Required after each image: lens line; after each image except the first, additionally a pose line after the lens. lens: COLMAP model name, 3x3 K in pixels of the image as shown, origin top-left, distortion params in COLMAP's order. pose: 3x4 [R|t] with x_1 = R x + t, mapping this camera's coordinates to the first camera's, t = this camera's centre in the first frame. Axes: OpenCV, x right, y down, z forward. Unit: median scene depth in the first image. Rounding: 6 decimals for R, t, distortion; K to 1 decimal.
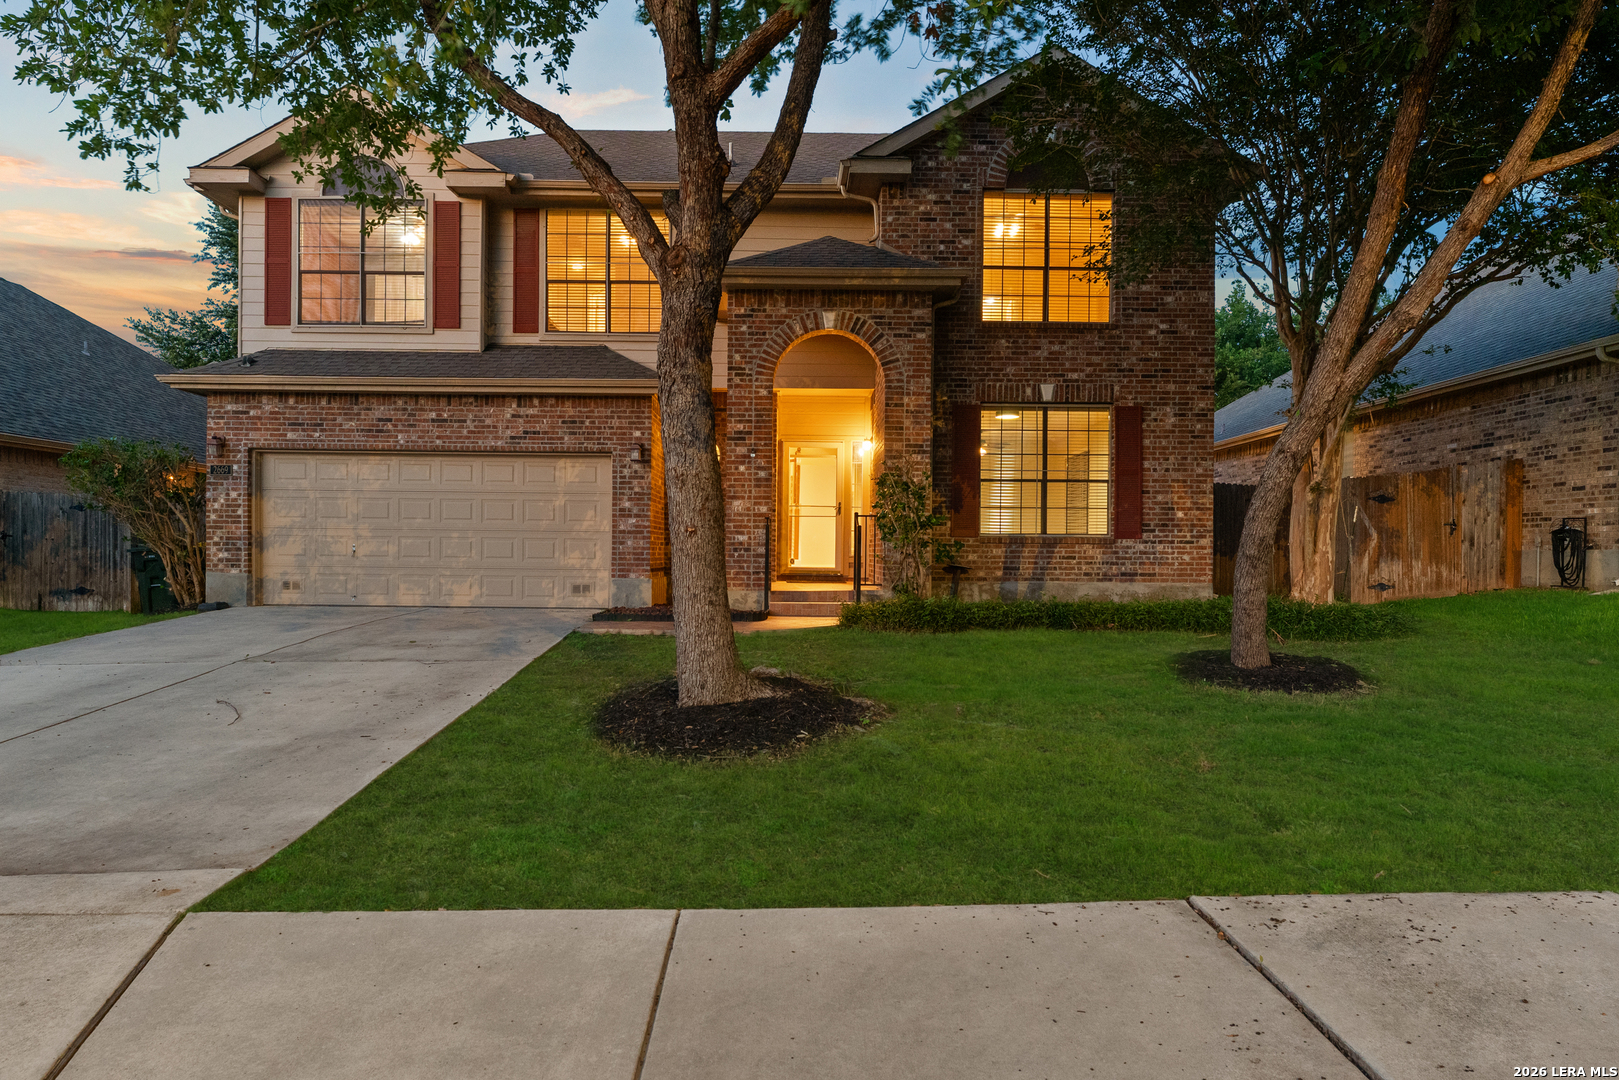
lens RADIAL K [[983.2, 0, 813.4], [0, 983.2, 557.5], [0, 0, 1]] dist [0.000291, 0.000483]
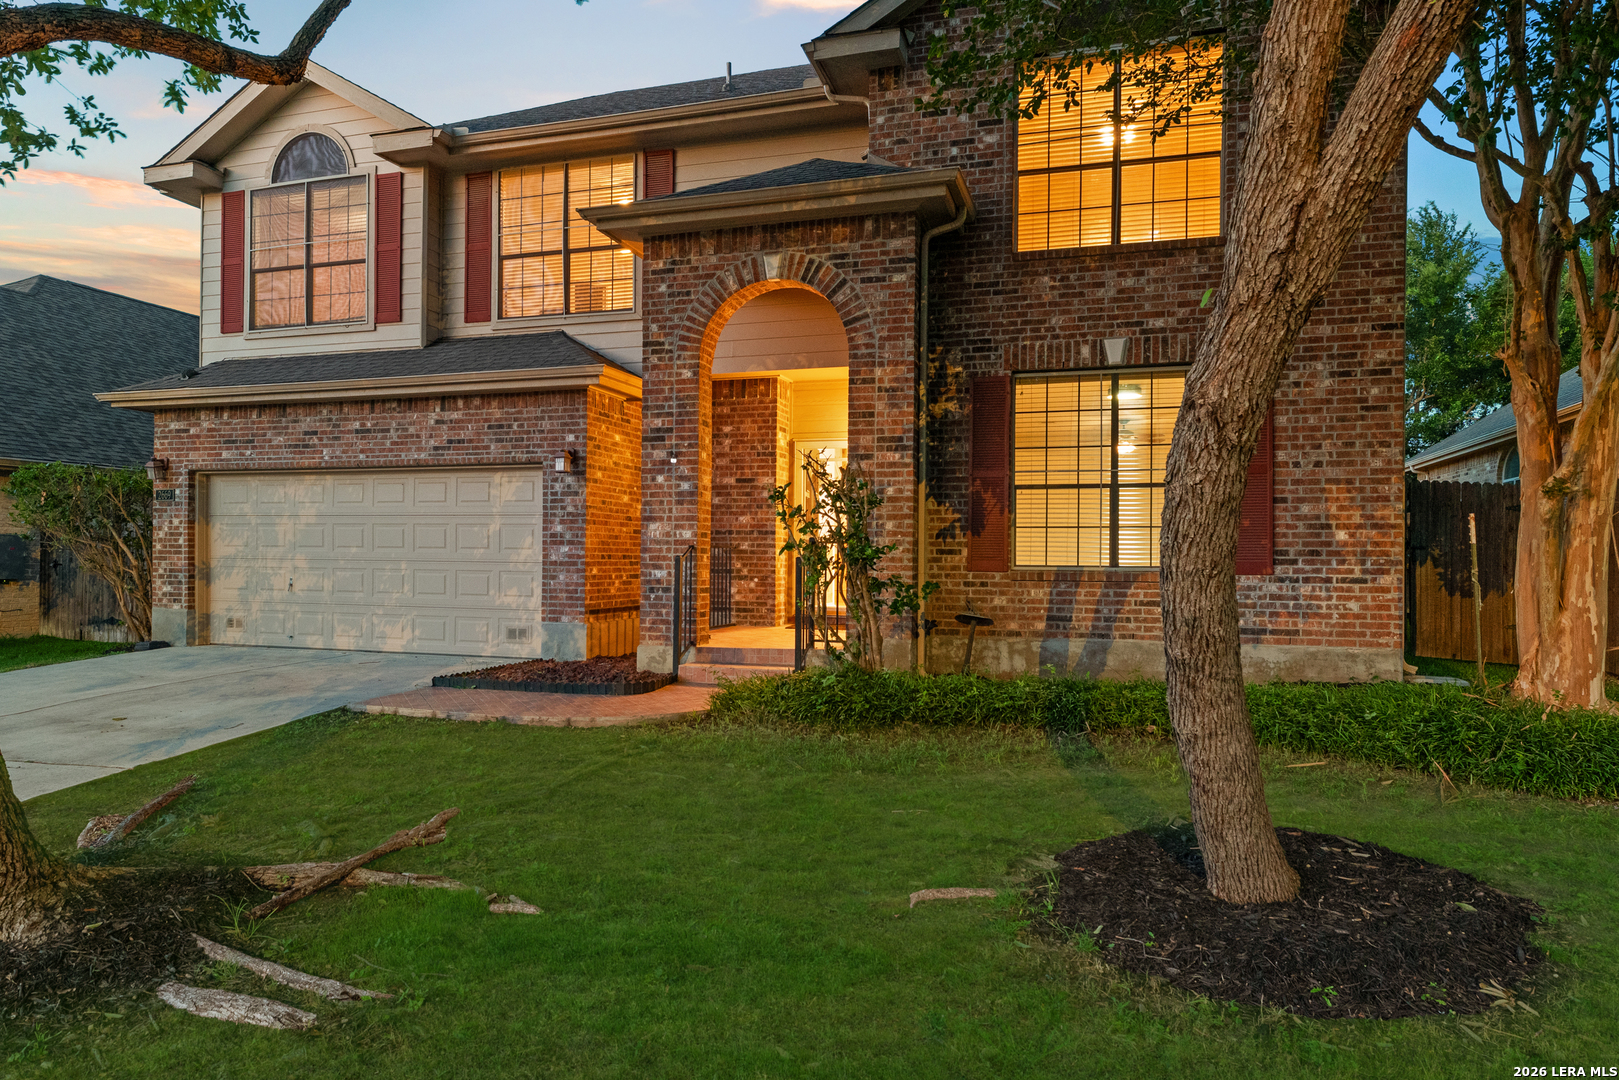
lens RADIAL K [[983.2, 0, 813.4], [0, 983.2, 557.5], [0, 0, 1]] dist [0.000291, 0.000483]
pose [[0.954637, -0.001528, -0.297769, 0.240587], [-0.001406, 0.999953, -0.009638, -0.023633], [0.297770, 0.009620, 0.954589, 0.314760]]
